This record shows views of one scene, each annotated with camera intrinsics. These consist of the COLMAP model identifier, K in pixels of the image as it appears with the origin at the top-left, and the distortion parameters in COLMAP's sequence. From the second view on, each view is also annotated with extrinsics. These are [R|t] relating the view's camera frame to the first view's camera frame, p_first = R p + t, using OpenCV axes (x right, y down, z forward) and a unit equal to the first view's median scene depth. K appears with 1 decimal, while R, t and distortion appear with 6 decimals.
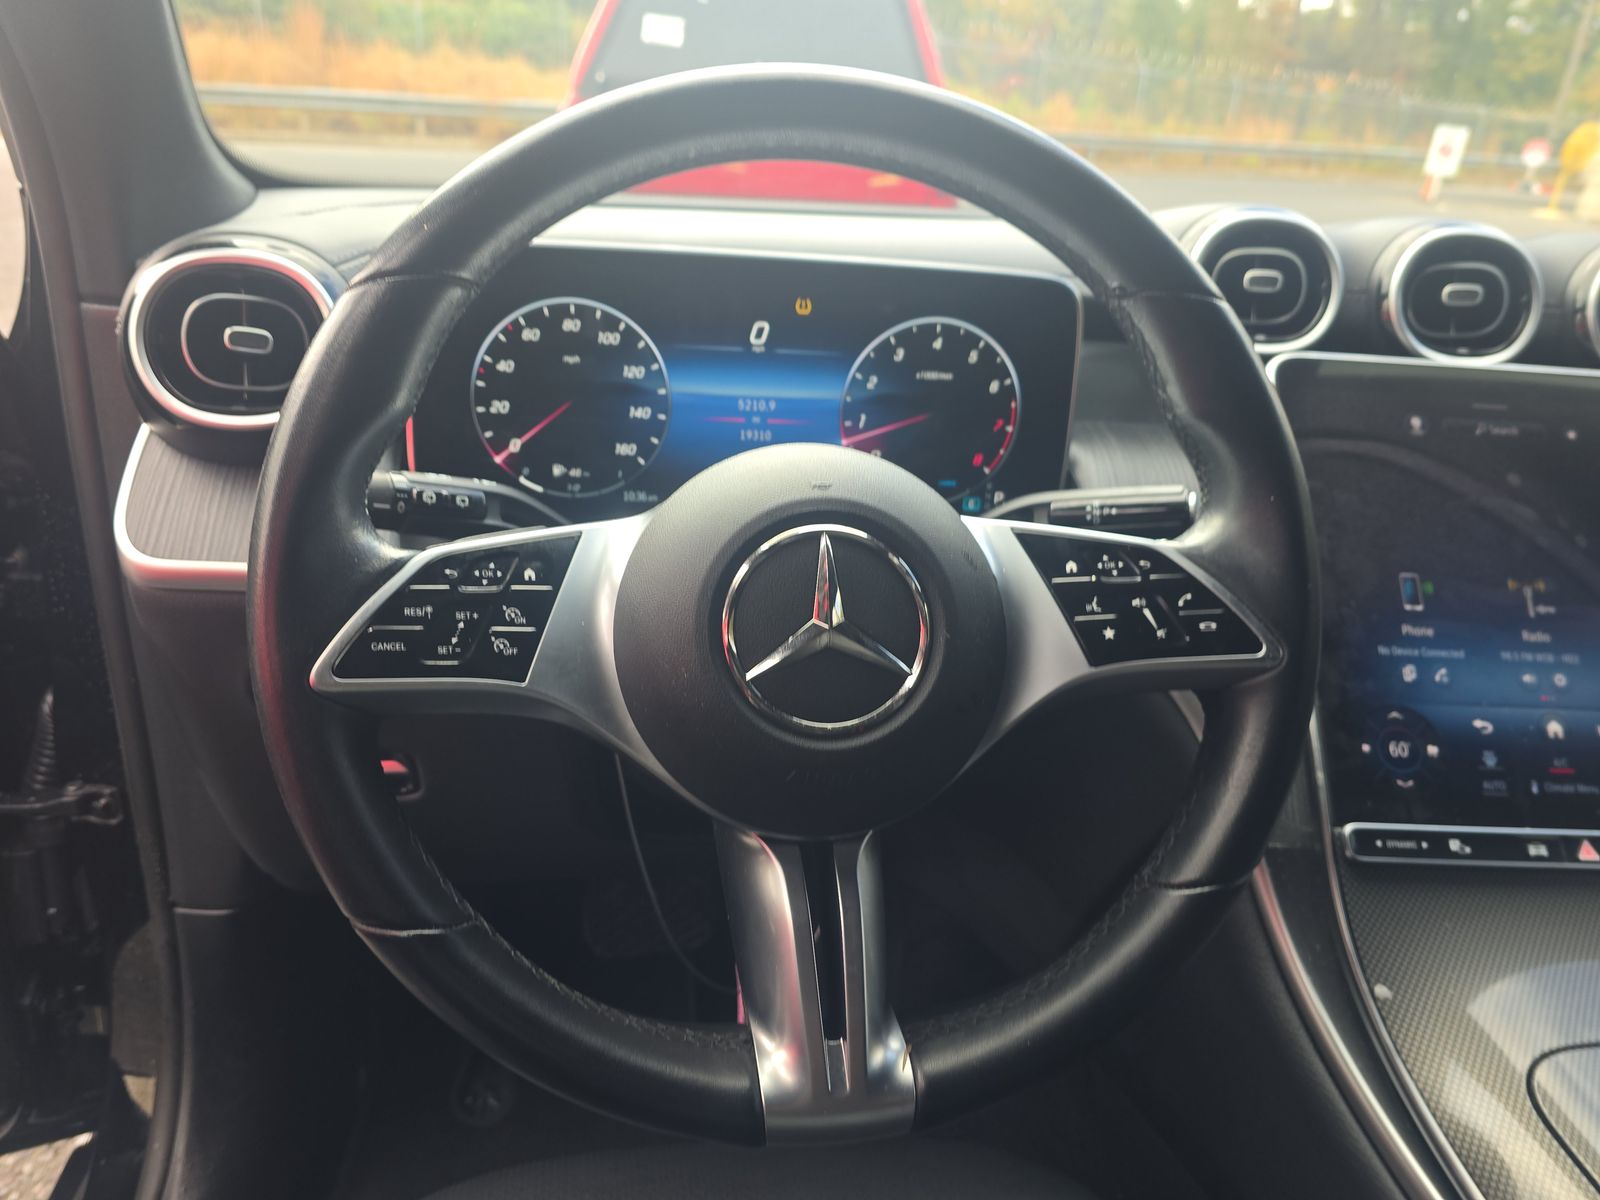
lens RADIAL K [[1099.1, 0, 800.0], [0, 1099.1, 600.0], [0, 0, 1]] dist [0.025177, -0.008498]
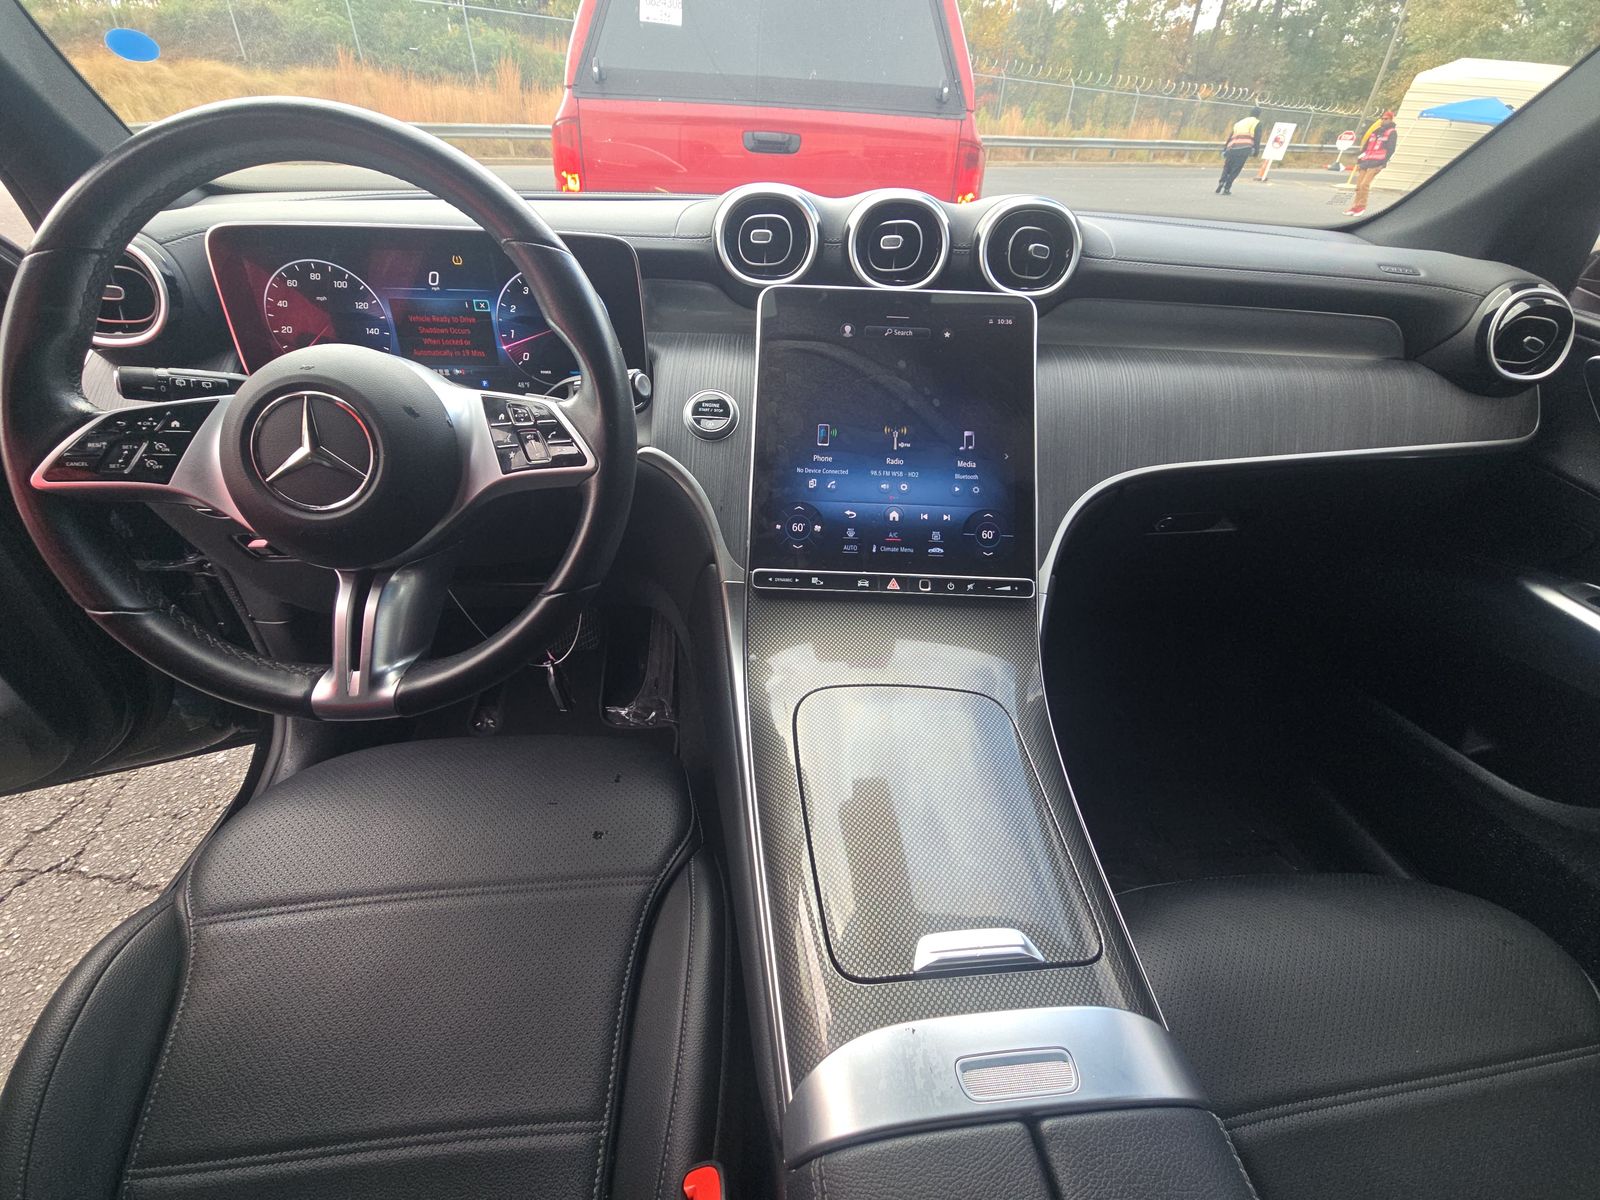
lens RADIAL K [[653.6, 0, 800.0], [0, 653.6, 600.0], [0, 0, 1]] dist [-0.000250, 0.000001]
pose [[0.998164, 0.003594, -0.060459, 0.576423], [0.009085, 0.978058, 0.208136, 0.030882], [0.059880, -0.208303, 0.976230, -0.026845]]
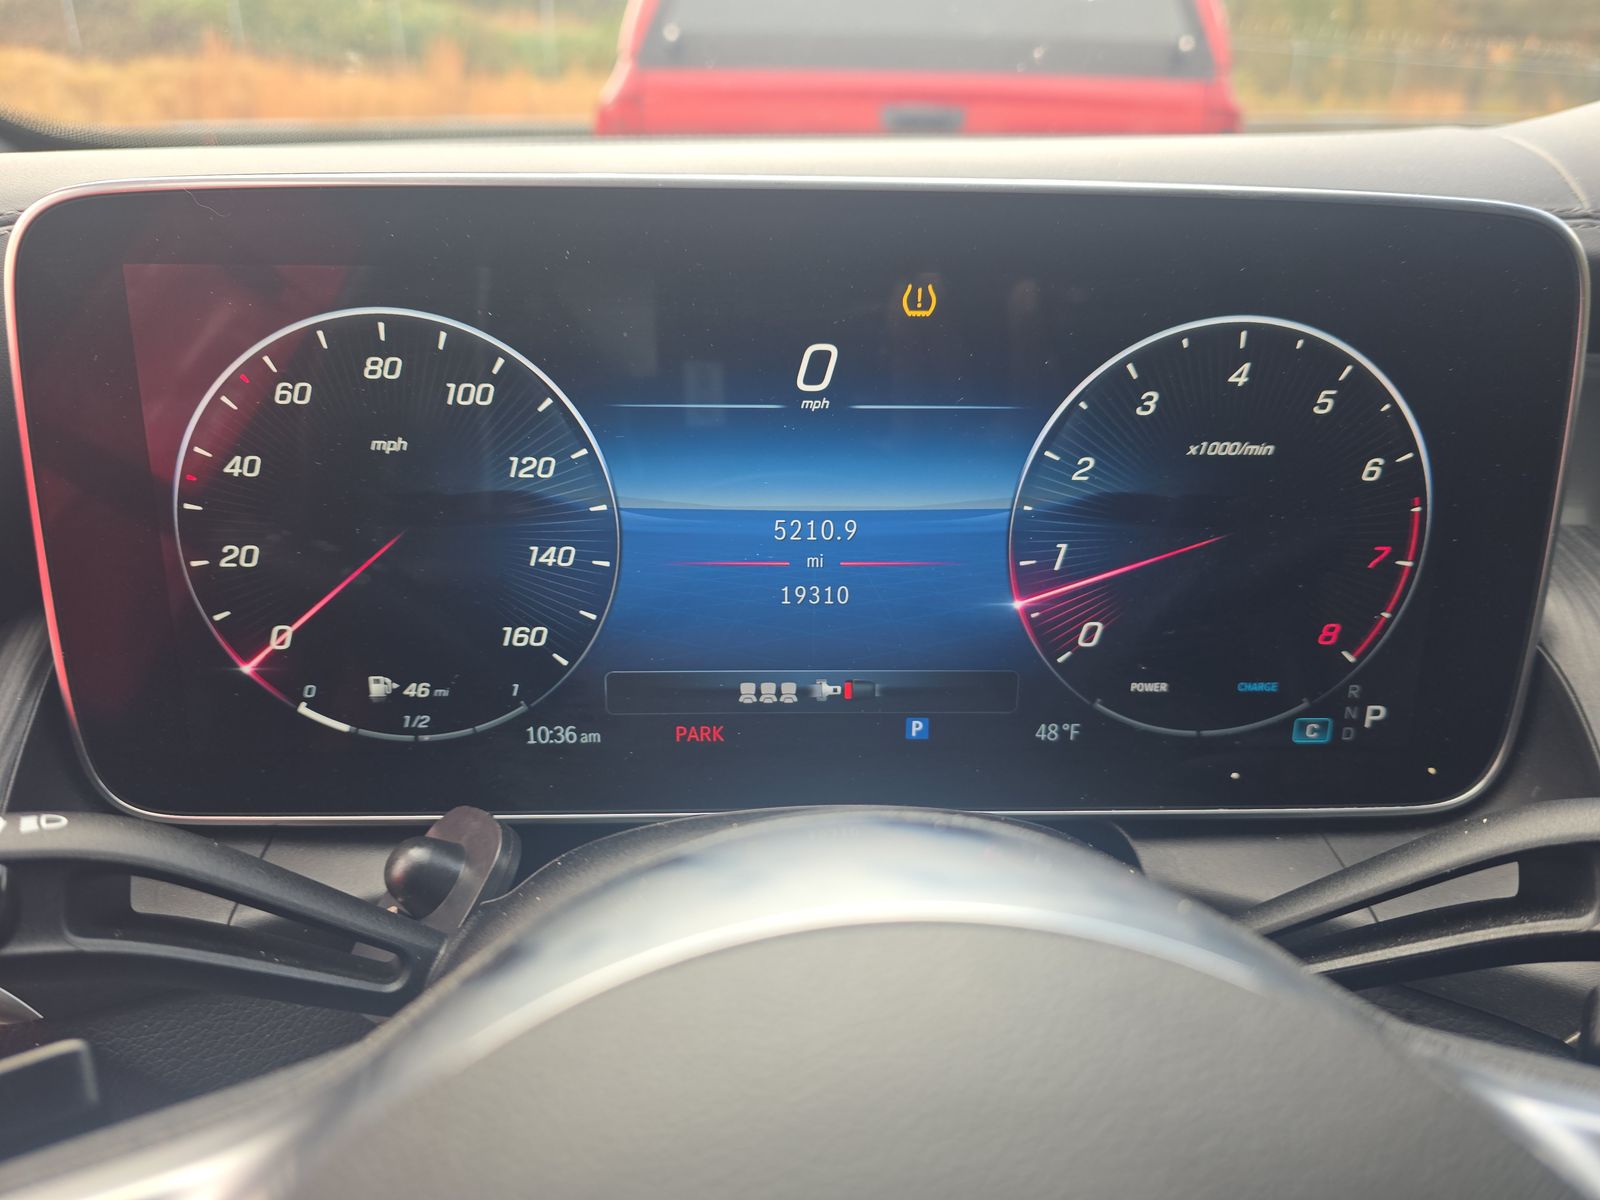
lens RADIAL K [[1132.8, 0, 800.0], [0, 1132.8, 600.0], [0, 0, 1]] dist [-0.003389, -0.005126]
pose [[0.992672, -0.013921, -0.120040, 0.008443], [0.012118, 0.999803, -0.015731, -0.145379], [0.120235, 0.014161, 0.992644, 0.564241]]
